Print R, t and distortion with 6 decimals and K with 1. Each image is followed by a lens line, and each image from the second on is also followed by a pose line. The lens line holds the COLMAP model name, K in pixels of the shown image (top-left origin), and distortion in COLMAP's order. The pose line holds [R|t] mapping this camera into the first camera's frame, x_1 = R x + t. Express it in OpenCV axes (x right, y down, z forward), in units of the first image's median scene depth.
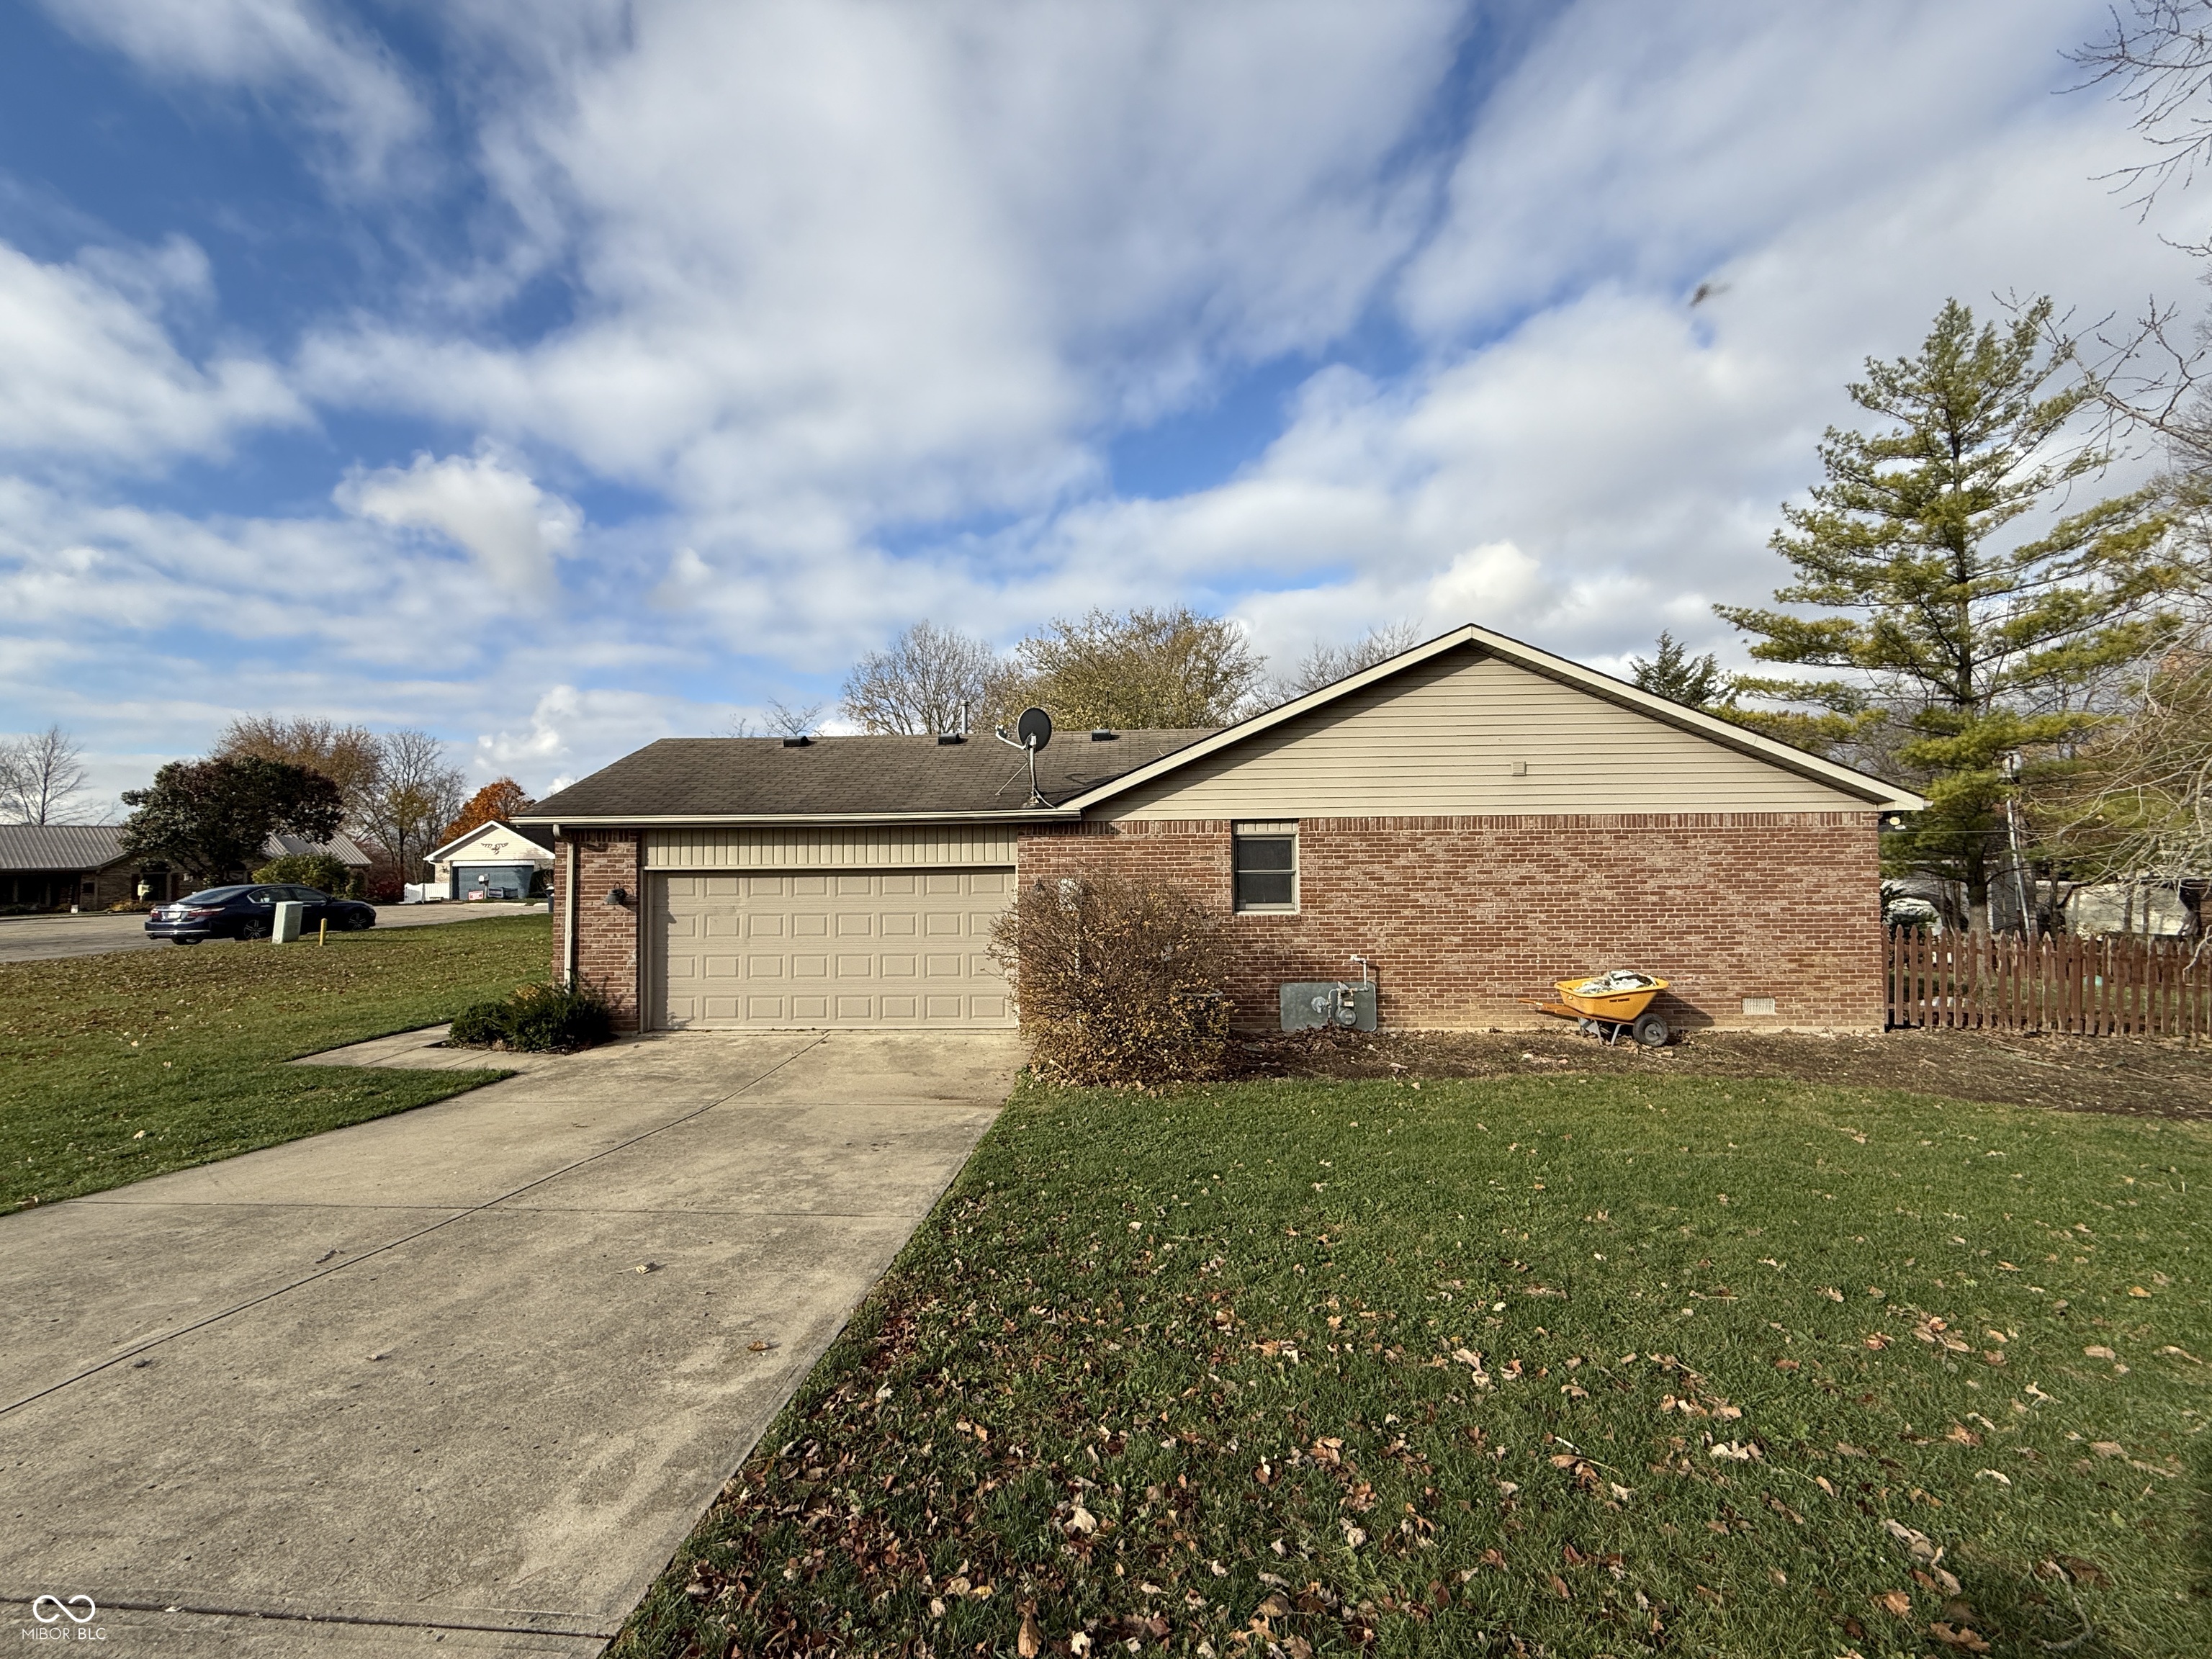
lens RADIAL K [[760.4, 0, 1120.5], [0, 760.4, 830.2], [0, 0, 1]] dist [-0.007938, 0.000528]
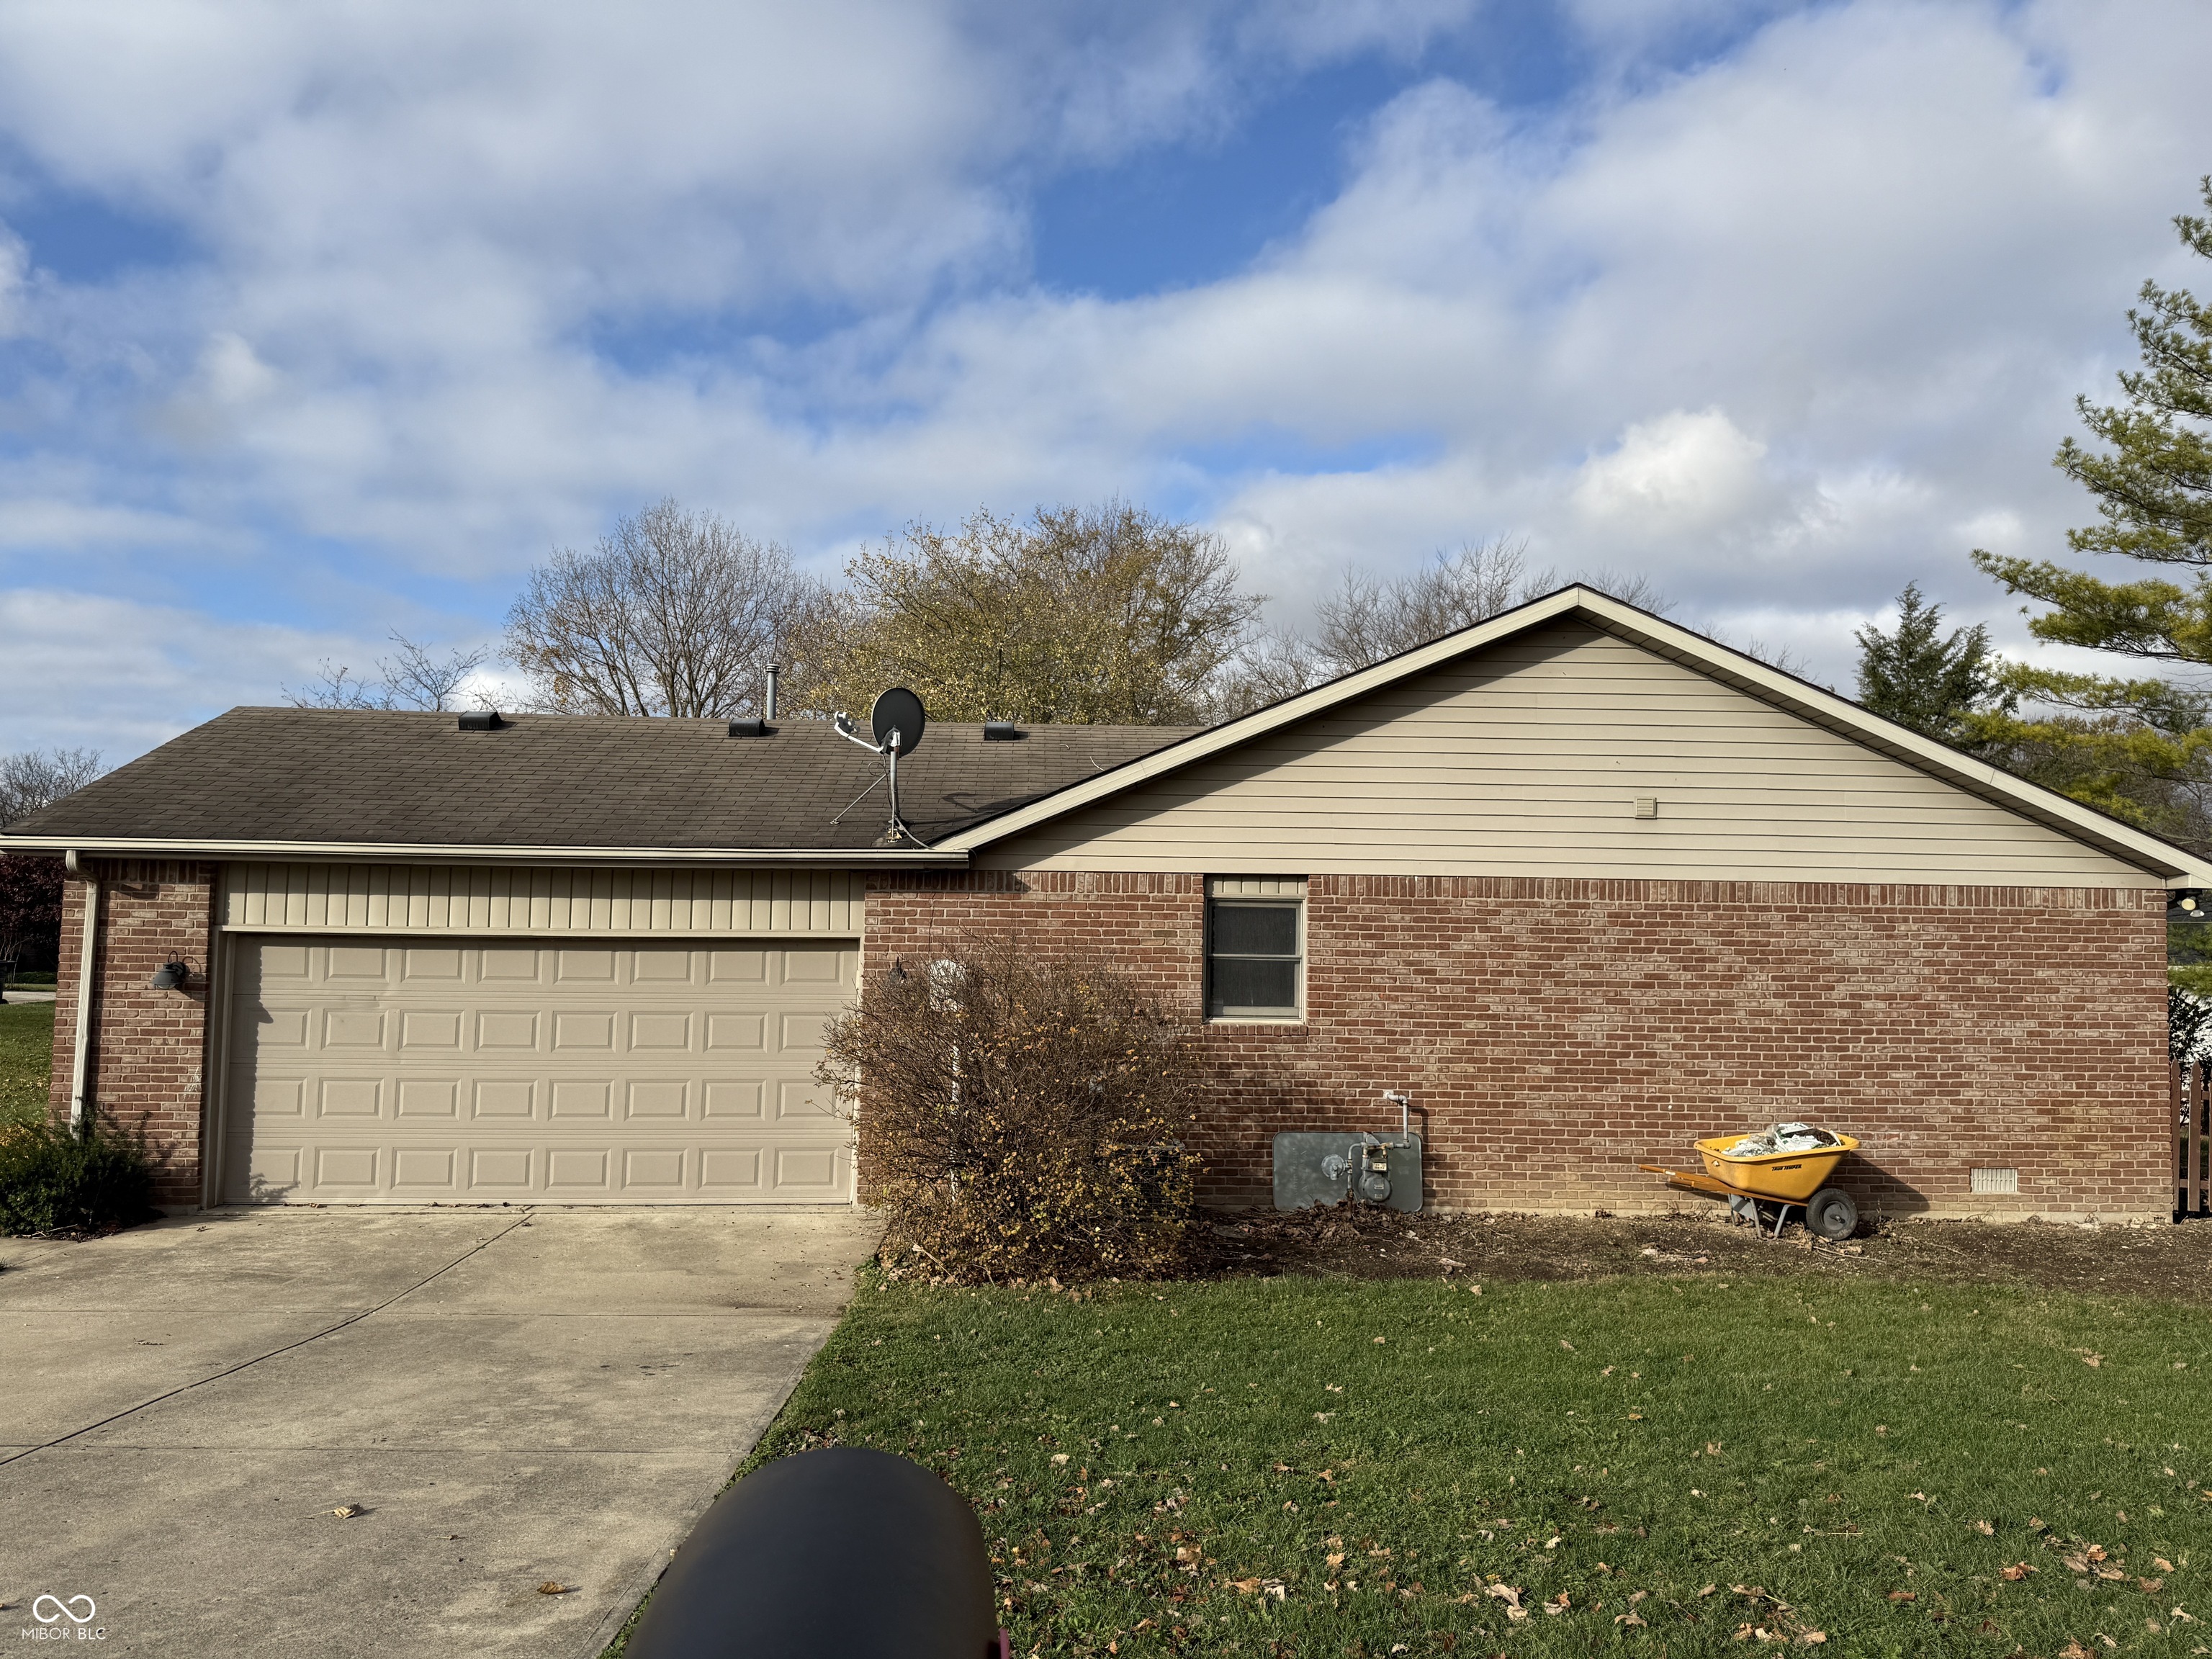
lens RADIAL K [[1388.7, 0, 1131.0], [0, 1388.7, 830.8], [0, 0, 1]] dist [0.010840, -0.009634]
pose [[0.994806, 0.031582, 0.096768, -0.030100], [-0.027792, 0.998803, -0.040262, -0.001502], [-0.097923, 0.037364, 0.994492, -0.155440]]
